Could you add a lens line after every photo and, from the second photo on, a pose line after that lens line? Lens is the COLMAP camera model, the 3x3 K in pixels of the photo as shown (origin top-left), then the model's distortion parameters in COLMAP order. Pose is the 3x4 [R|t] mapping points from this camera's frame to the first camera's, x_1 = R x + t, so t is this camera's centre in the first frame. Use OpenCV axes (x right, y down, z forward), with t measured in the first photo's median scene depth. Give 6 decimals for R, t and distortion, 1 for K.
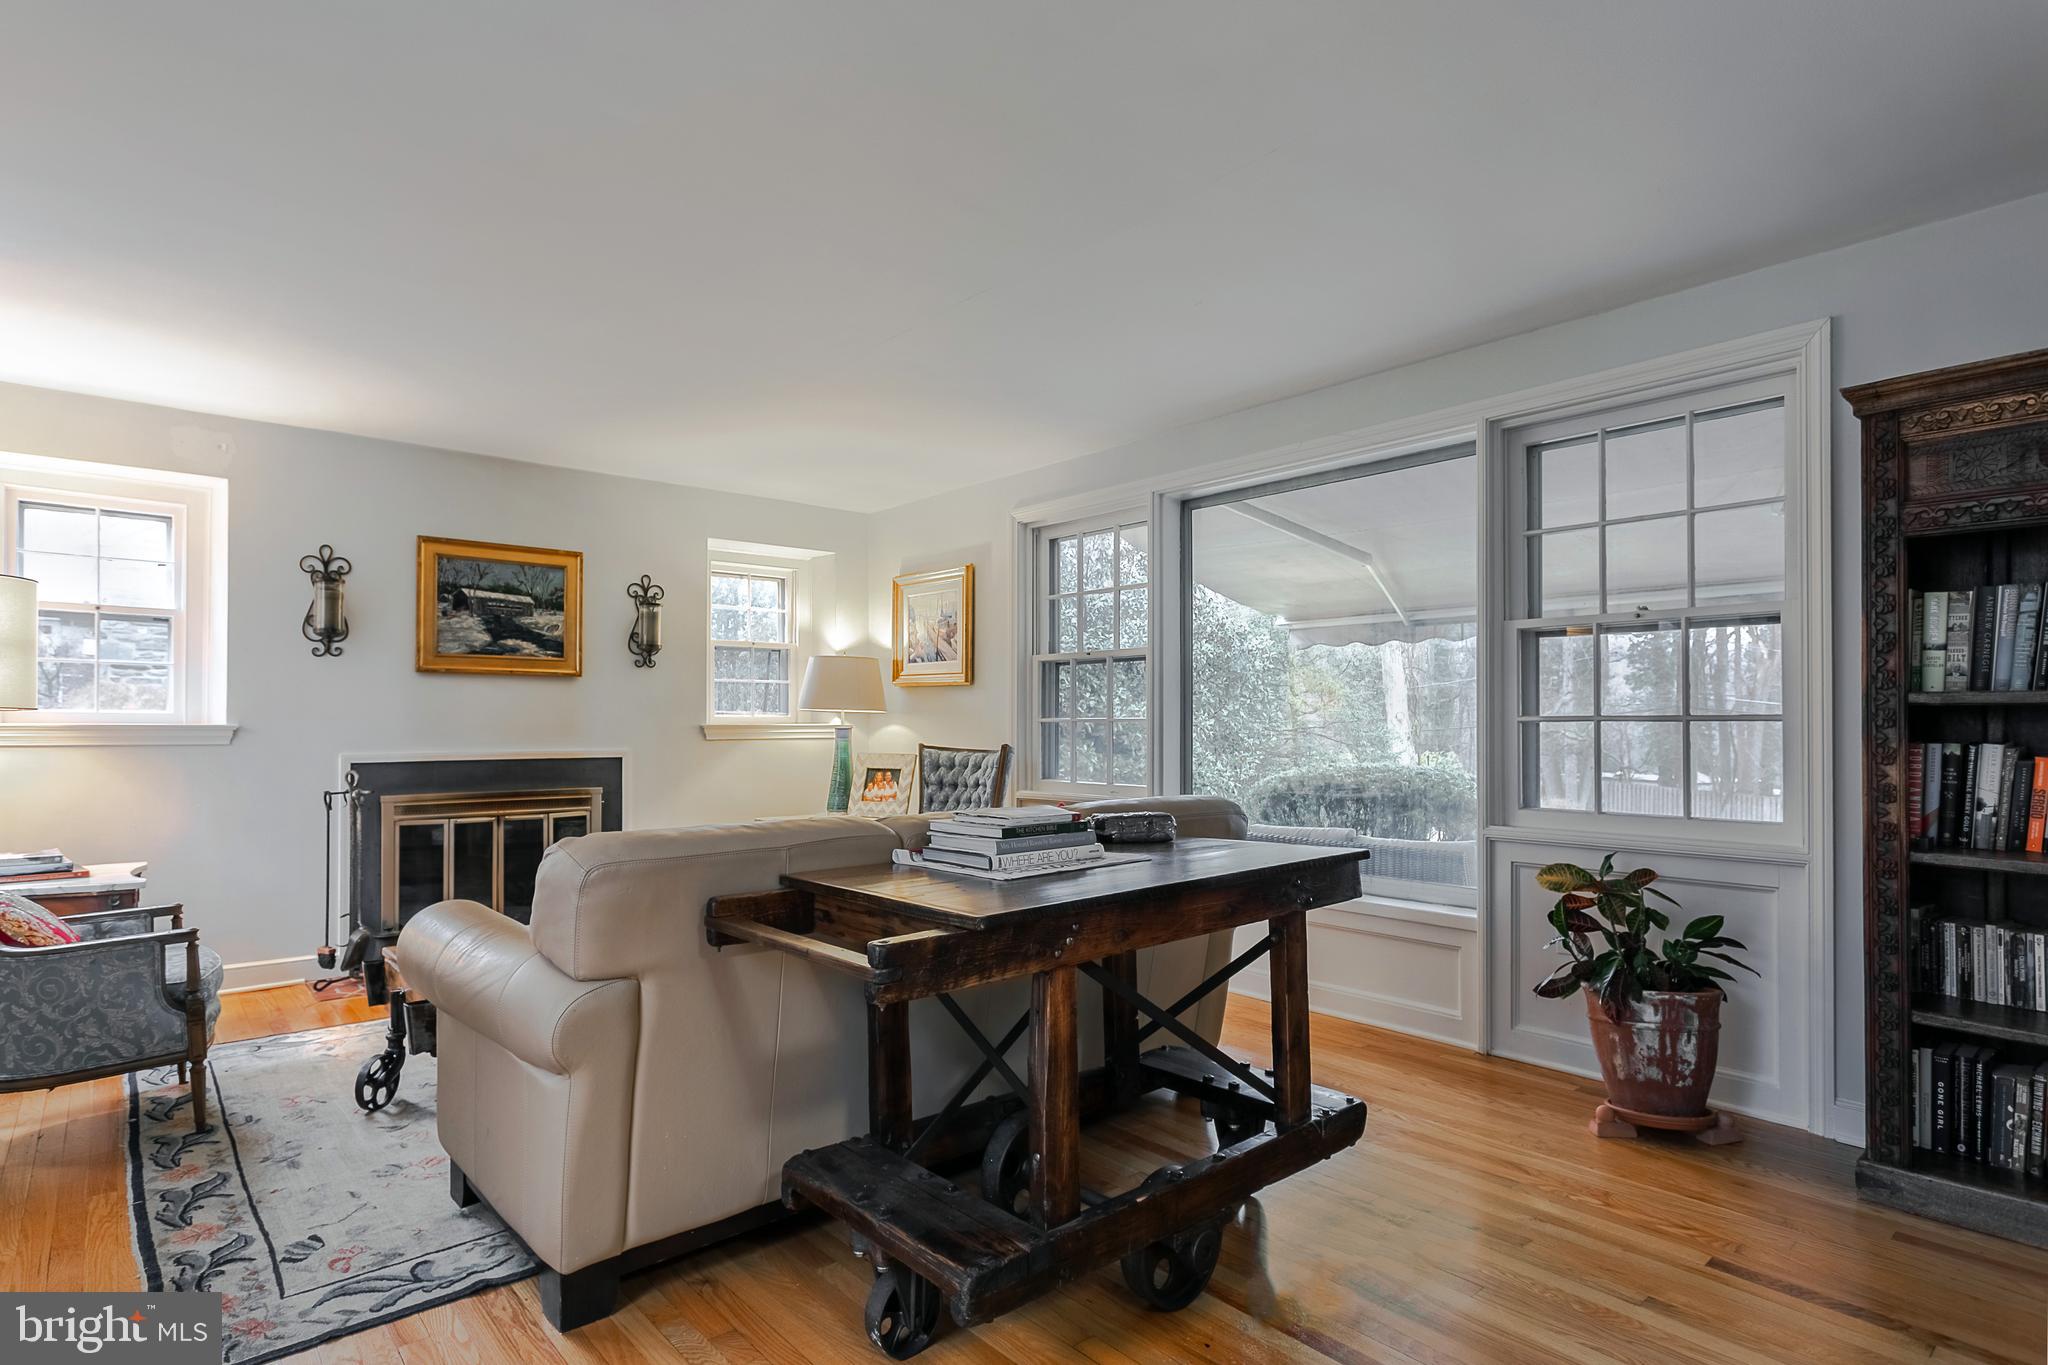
lens RADIAL K [[1053.2, 0, 1020.7], [0, 1053.2, 697.5], [0, 0, 1]] dist [0.016310, -0.002332]
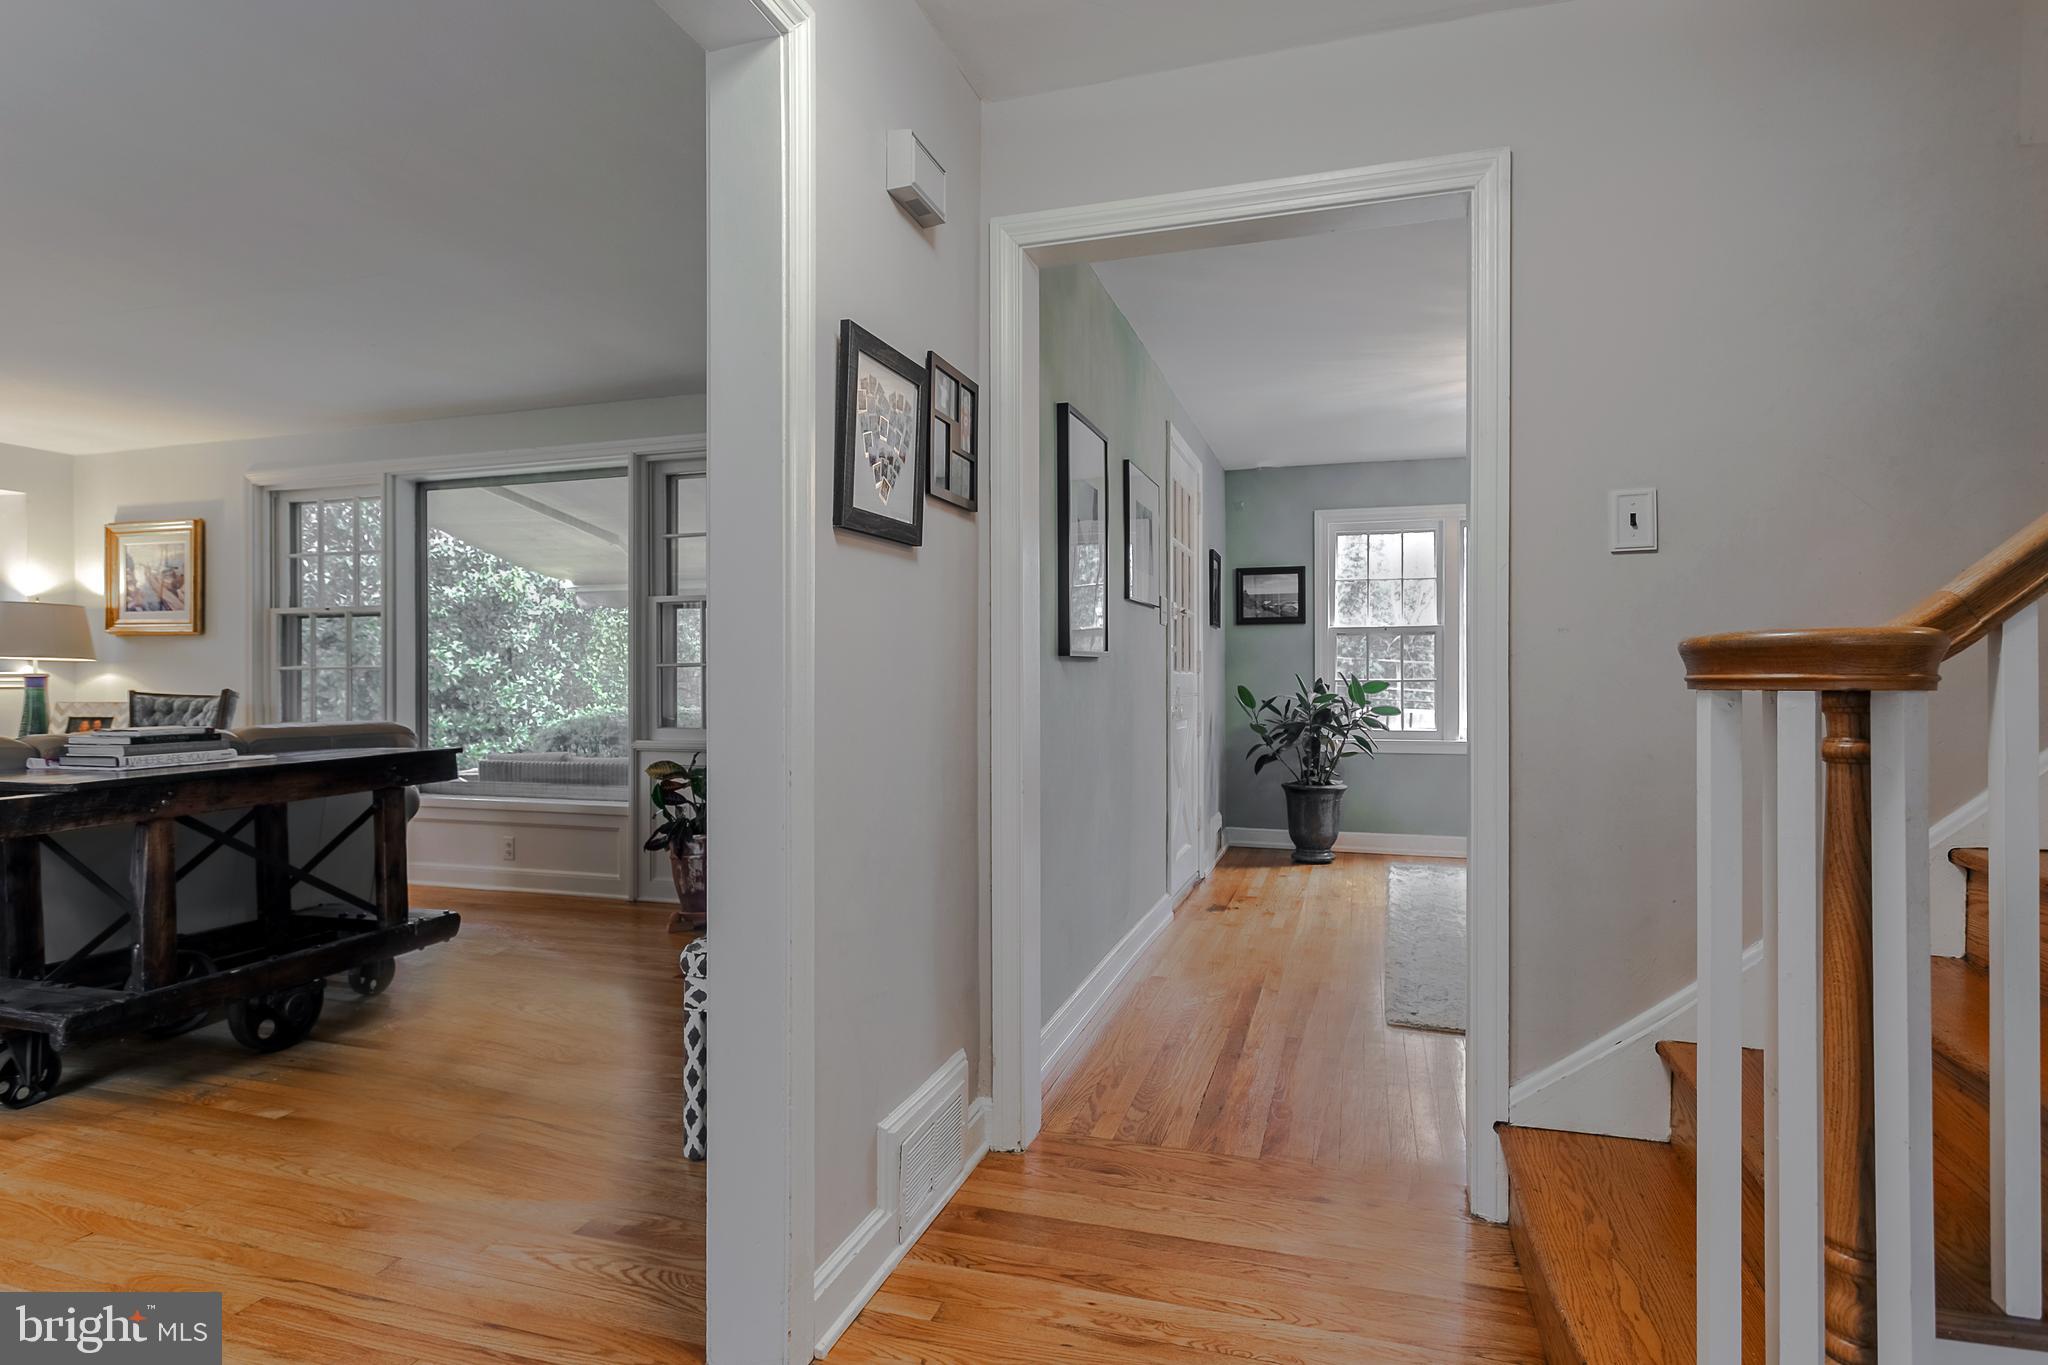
lens RADIAL K [[1053.2, 0, 1035.4], [0, 1053.2, 669.2], [0, 0, 1]] dist [0.016310, -0.002332]
pose [[0.852608, 0.001237, 0.522550, 0.124679], [-0.008188, 0.999906, 0.010994, 0.004552], [-0.522487, -0.013652, 0.852538, -0.381871]]
